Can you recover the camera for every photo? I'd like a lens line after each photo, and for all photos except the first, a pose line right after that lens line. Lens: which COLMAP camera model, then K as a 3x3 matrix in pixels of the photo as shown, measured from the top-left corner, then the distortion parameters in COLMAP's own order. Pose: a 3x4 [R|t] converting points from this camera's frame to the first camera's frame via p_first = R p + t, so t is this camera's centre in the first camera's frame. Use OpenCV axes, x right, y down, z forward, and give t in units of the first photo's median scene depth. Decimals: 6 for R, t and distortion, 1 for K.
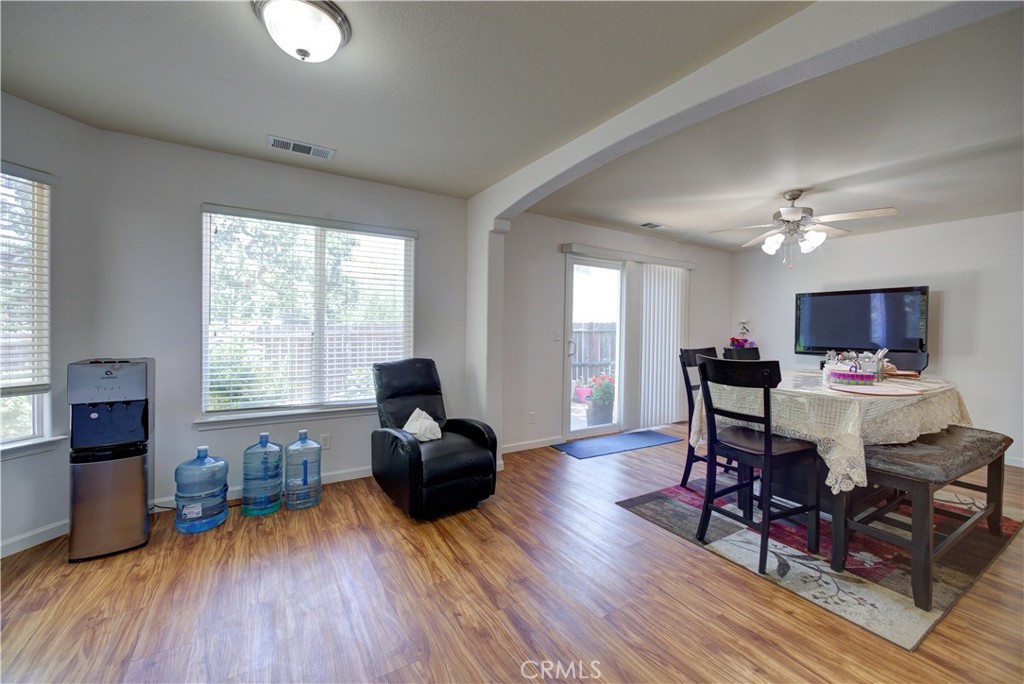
lens RADIAL K [[407.4, 0, 509.4], [0, 407.4, 334.2], [0, 0, 1]] dist [-0.001502, 0.002989]
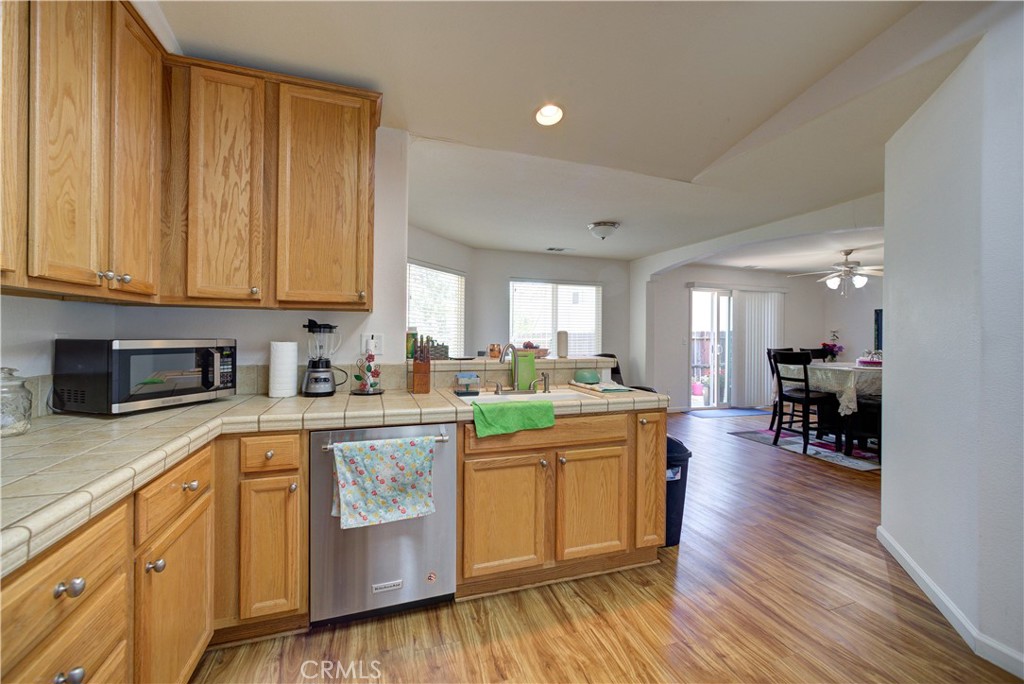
lens RADIAL K [[407.4, 0, 508.3], [0, 407.4, 333.6], [0, 0, 1]] dist [-0.001502, 0.002989]
pose [[0.973279, -0.005155, -0.229570, -0.242697], [0.000510, 0.999794, -0.020290, 0.007936], [0.229627, 0.019631, 0.973081, -0.903412]]
